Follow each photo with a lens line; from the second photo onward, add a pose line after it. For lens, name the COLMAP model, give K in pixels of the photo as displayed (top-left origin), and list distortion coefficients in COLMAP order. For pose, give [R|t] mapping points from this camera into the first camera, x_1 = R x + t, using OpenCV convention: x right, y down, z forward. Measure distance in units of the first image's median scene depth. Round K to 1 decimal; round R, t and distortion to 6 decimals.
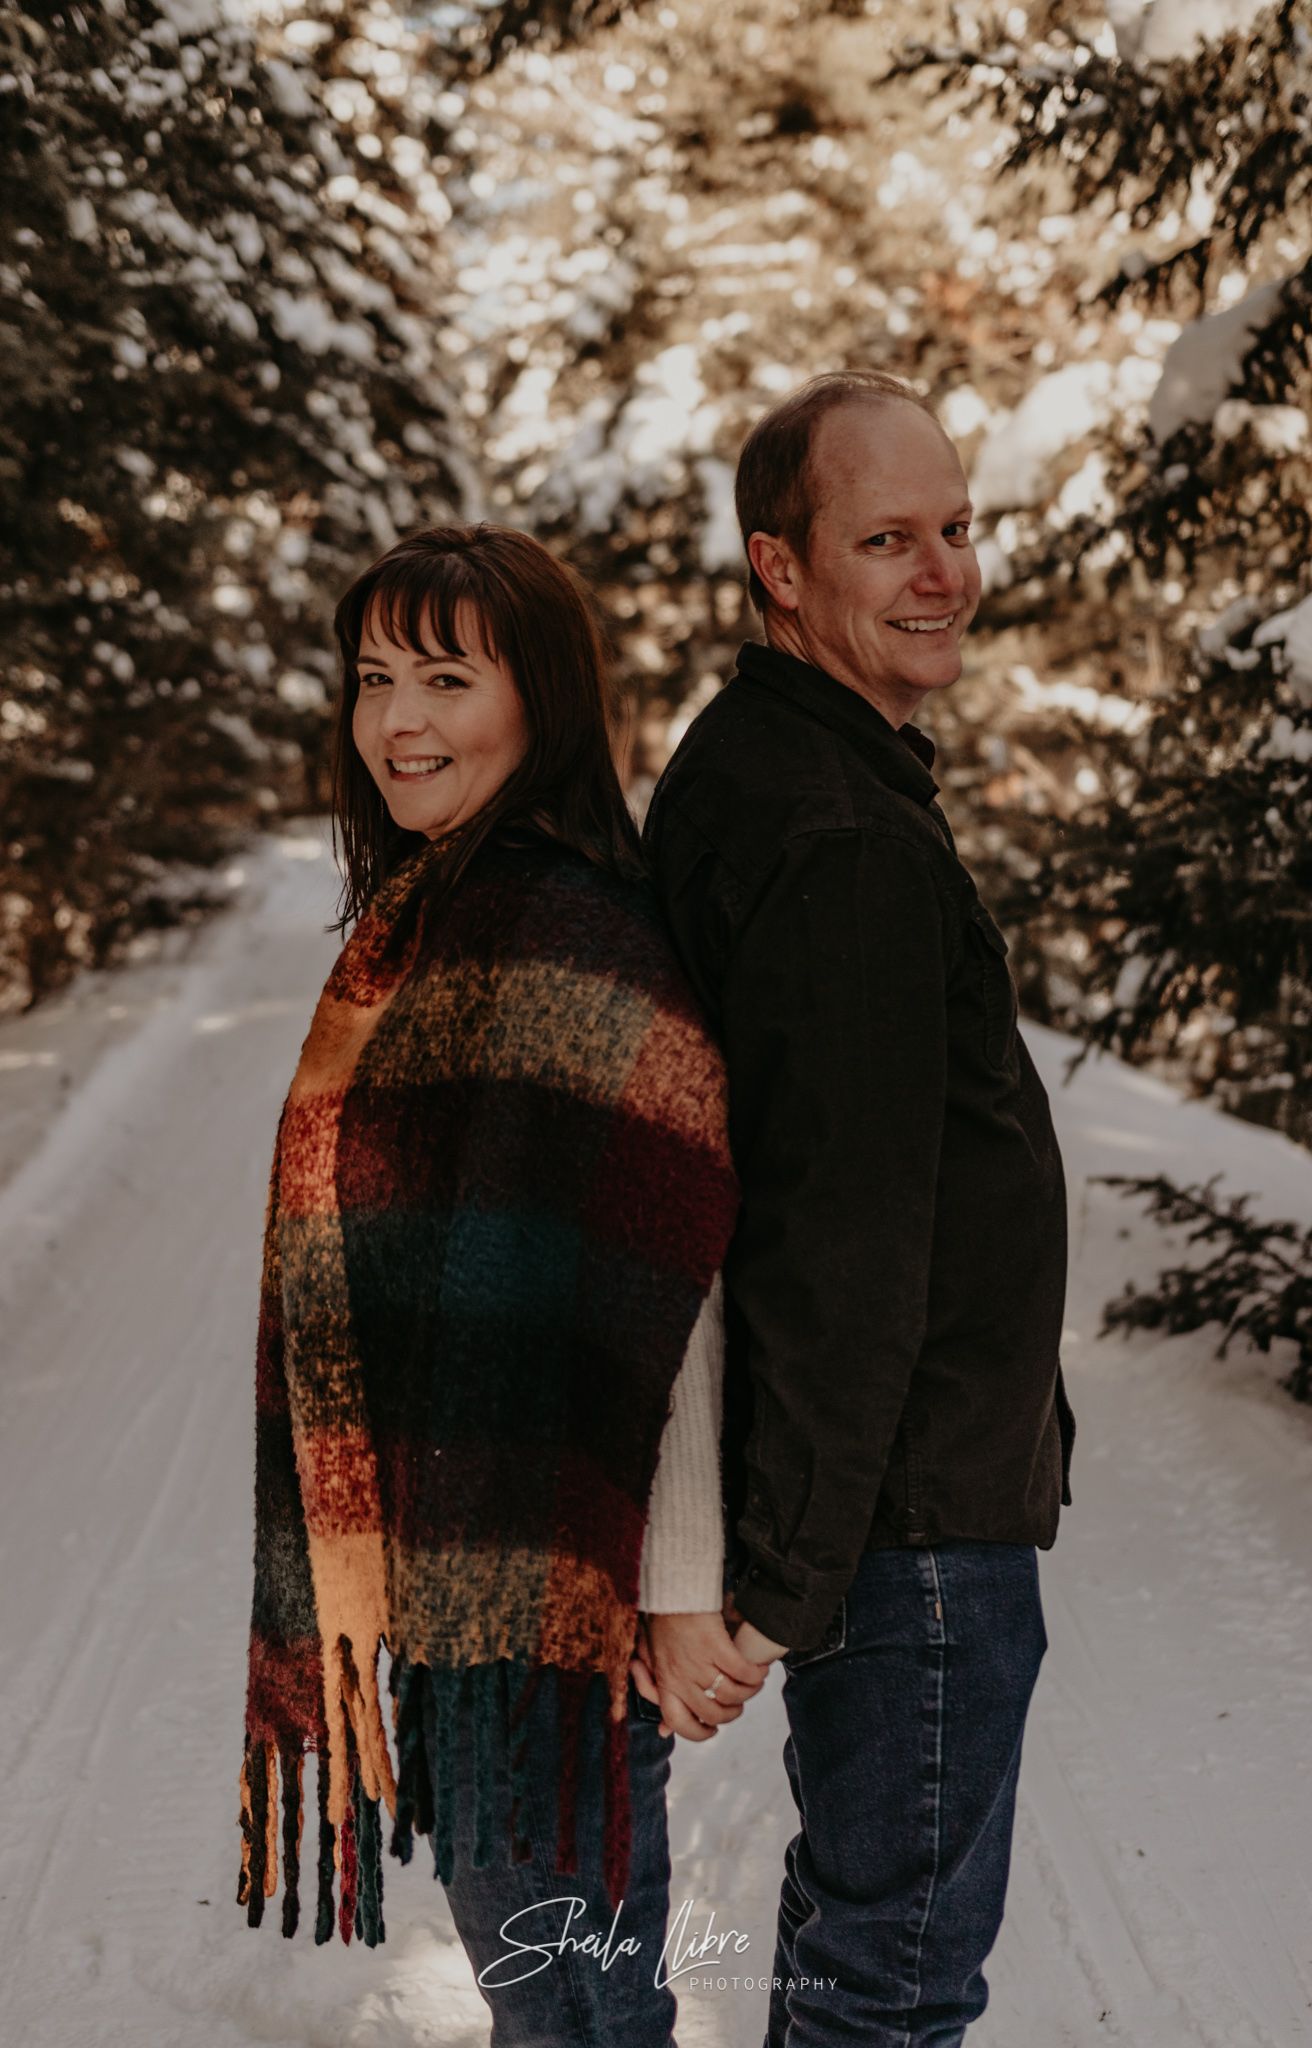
lens RADIAL K [[3148.1, 0, 610.0], [0, 3148.1, 1037.9], [0, 0, 1]] dist [-0.002638, 0.000000]
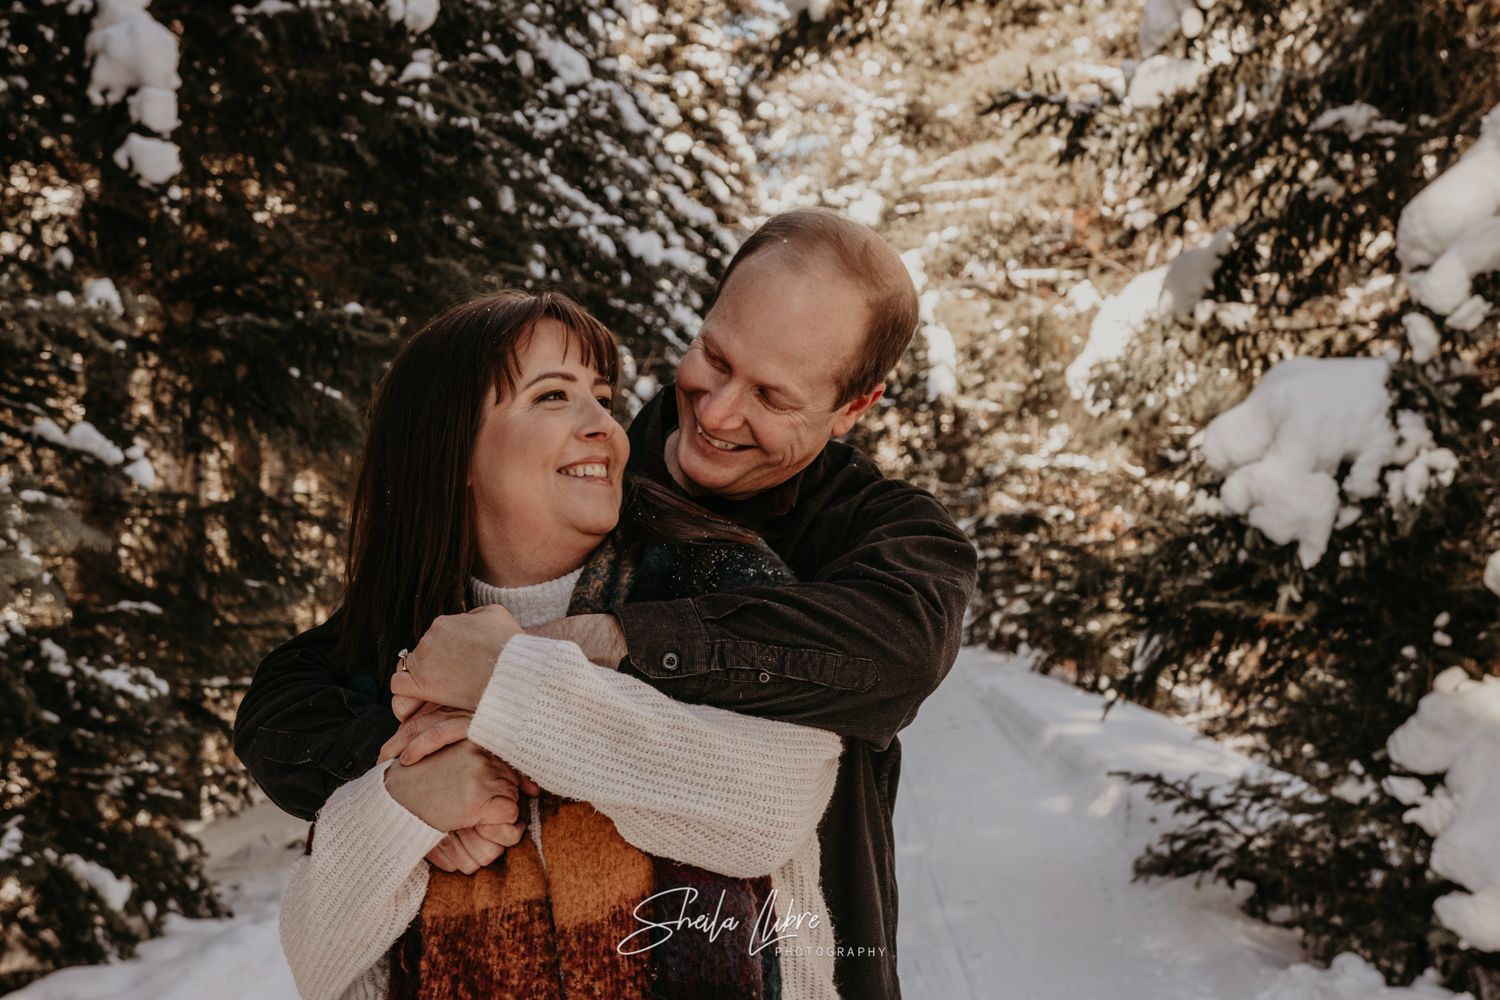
lens RADIAL K [[2269.7, 0, 737.5], [0, 2269.7, 511.7], [0, 0, 1]] dist [0.015247, 0.000000]
pose [[0.998127, -0.002291, -0.061137, 0.013757], [-0.003730, 0.995162, -0.098172, 0.011316], [0.061066, 0.098216, 0.993290, -0.085027]]
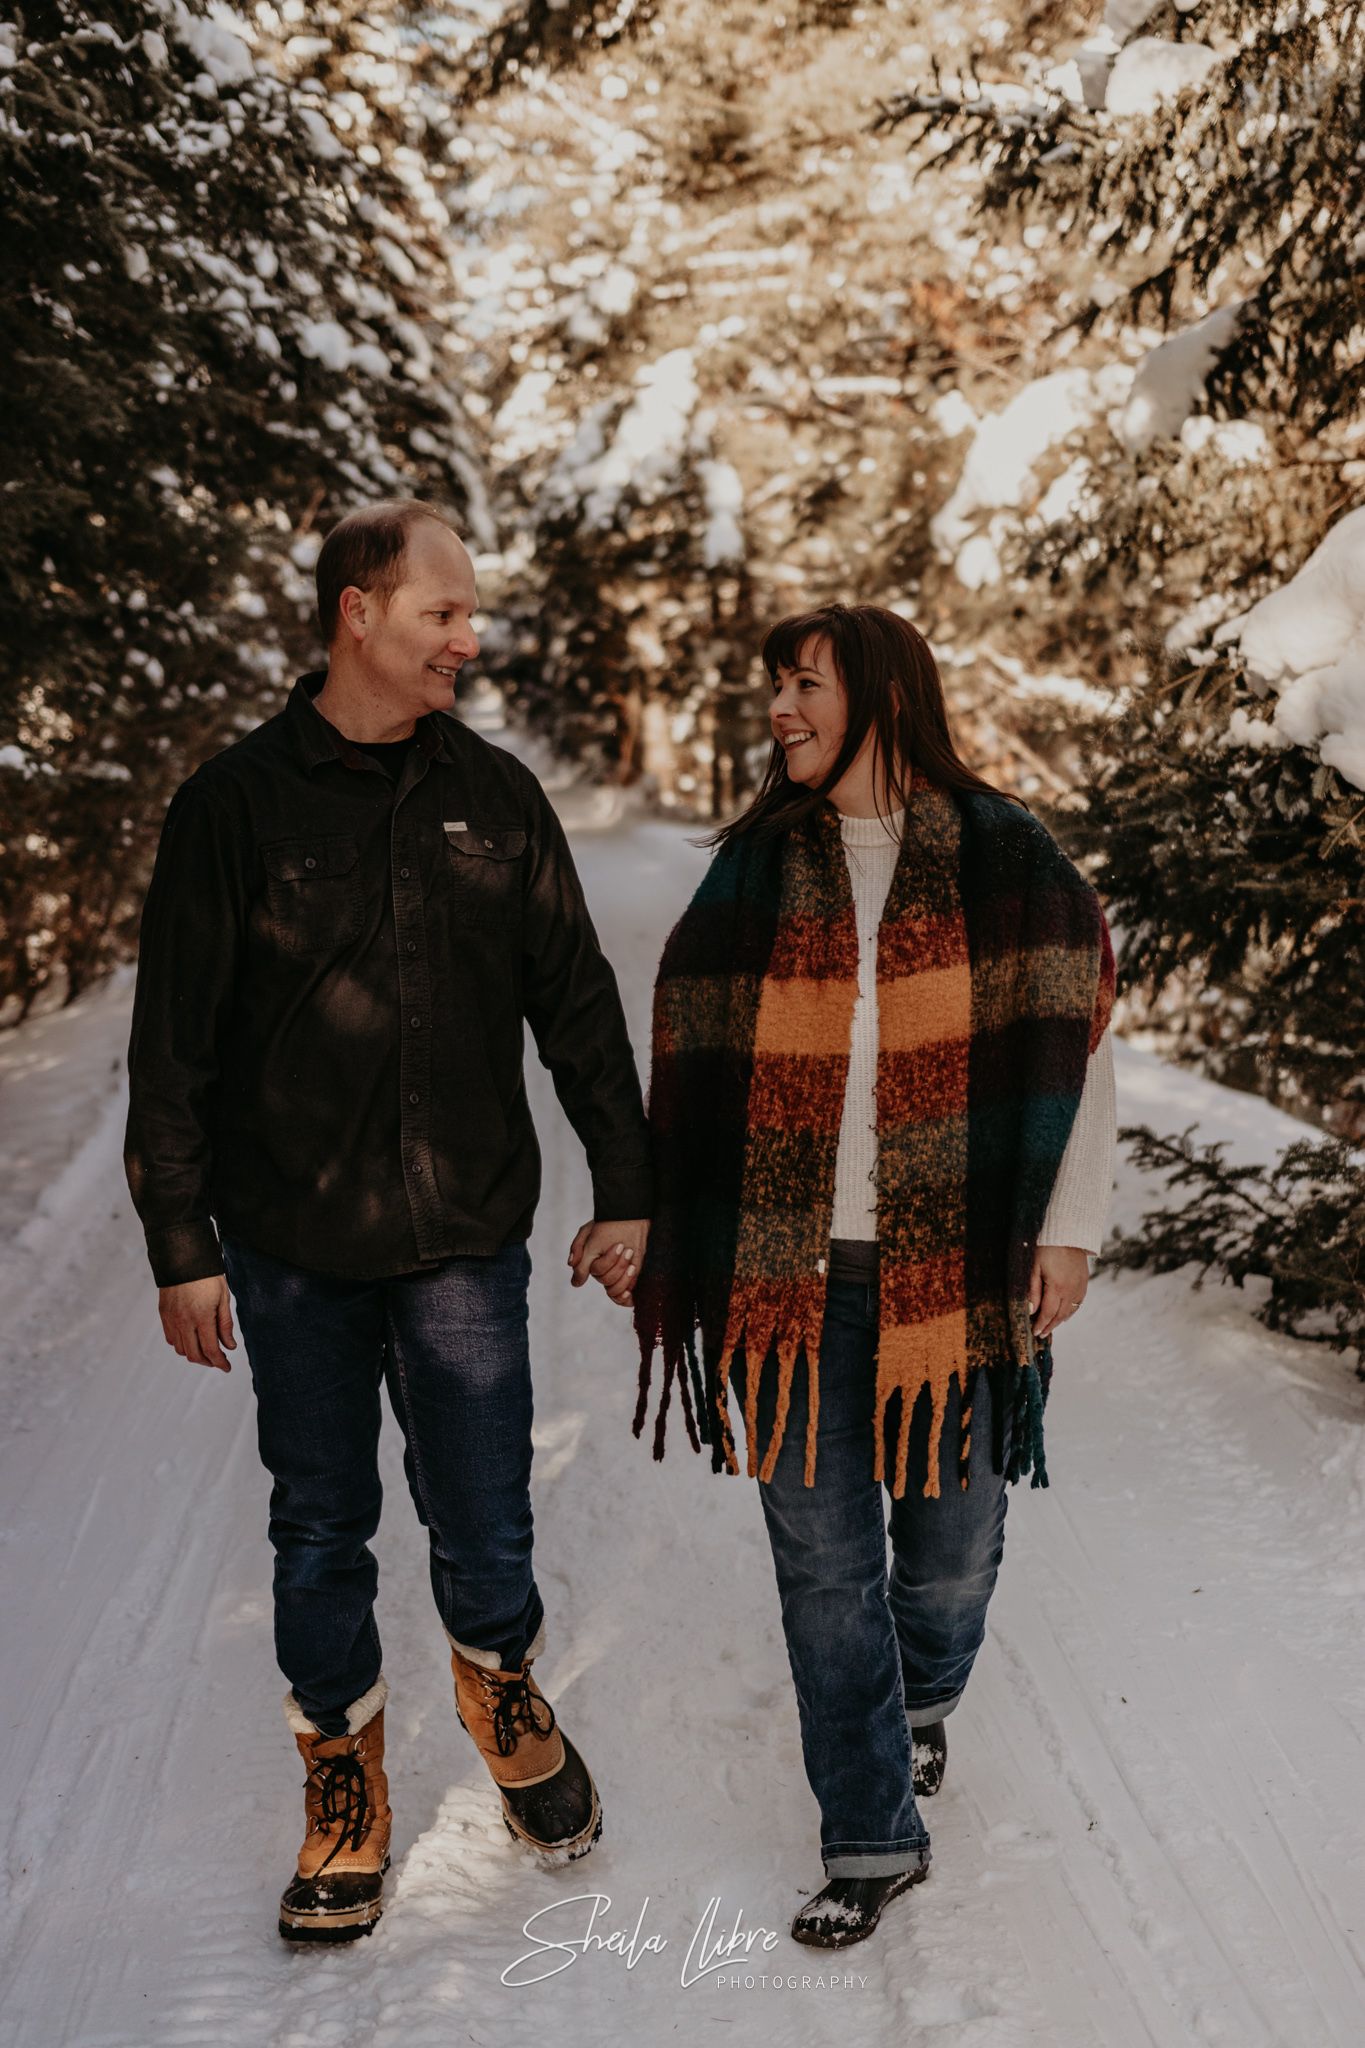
lens RADIAL K [[3098.8, 0, 687.5], [0, 3098.8, 1036.2], [0, 0, 1]] dist [0.015247, 0.000000]
pose [[0.999587, -0.017406, 0.022865, -0.003473], [0.017322, 0.999843, 0.003851, 0.002468], [-0.022928, -0.003453, 0.999731, -0.035633]]
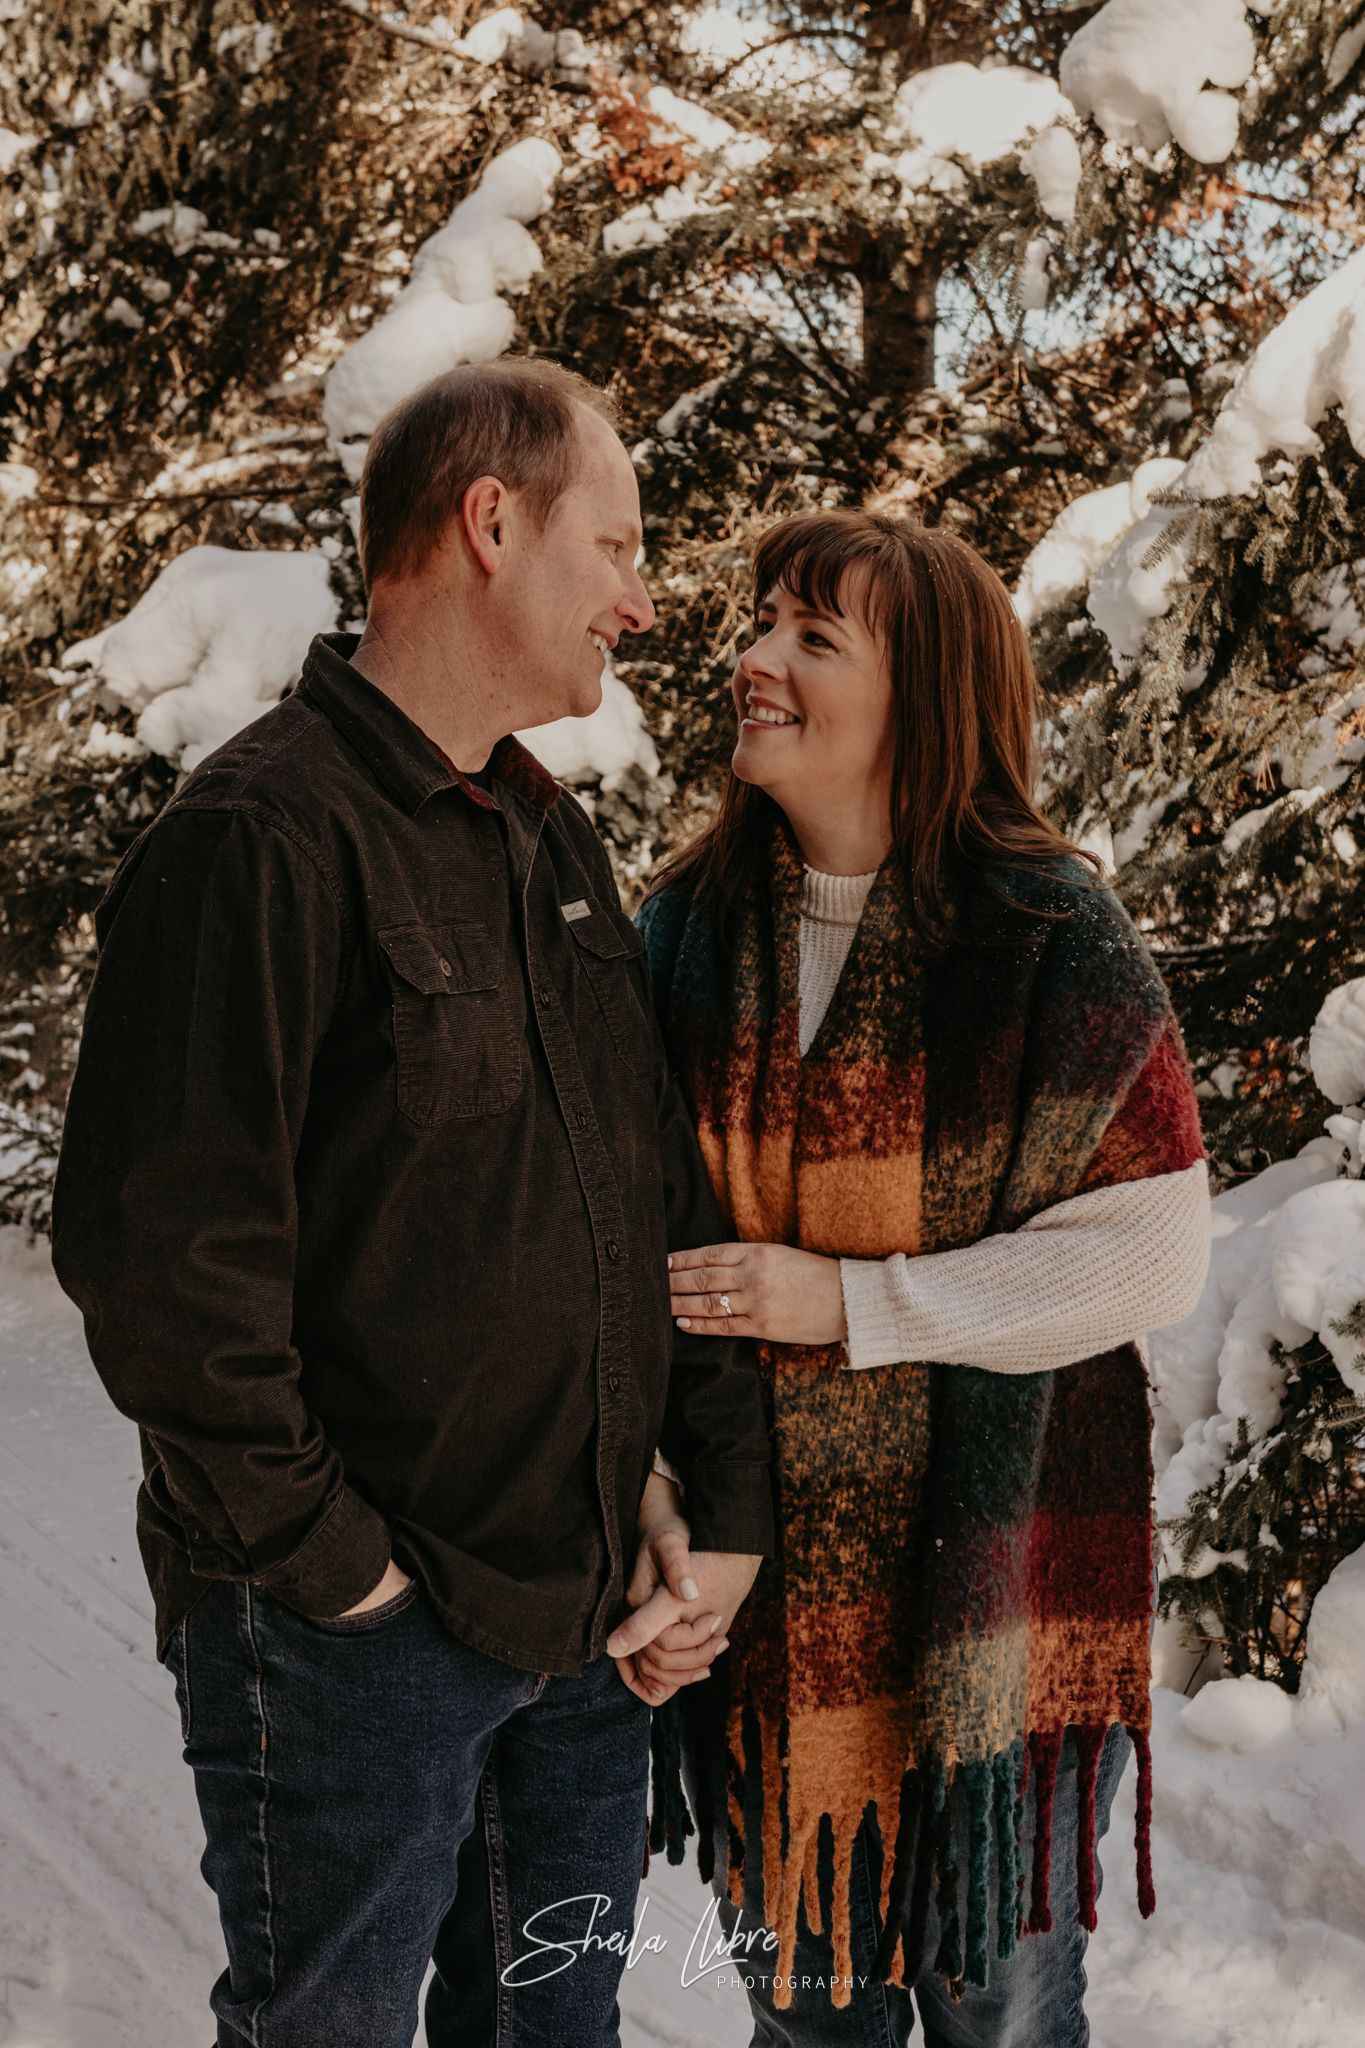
lens RADIAL K [[3098.8, 0, 681.8], [0, 3098.8, 1065.0], [0, 0, 1]] dist [0.015247, 0.000000]
pose [[0.885486, -0.056823, 0.461179, -0.059753], [0.053919, 0.998355, 0.019484, 0.009085], [-0.461528, 0.007613, 0.887093, -0.082258]]
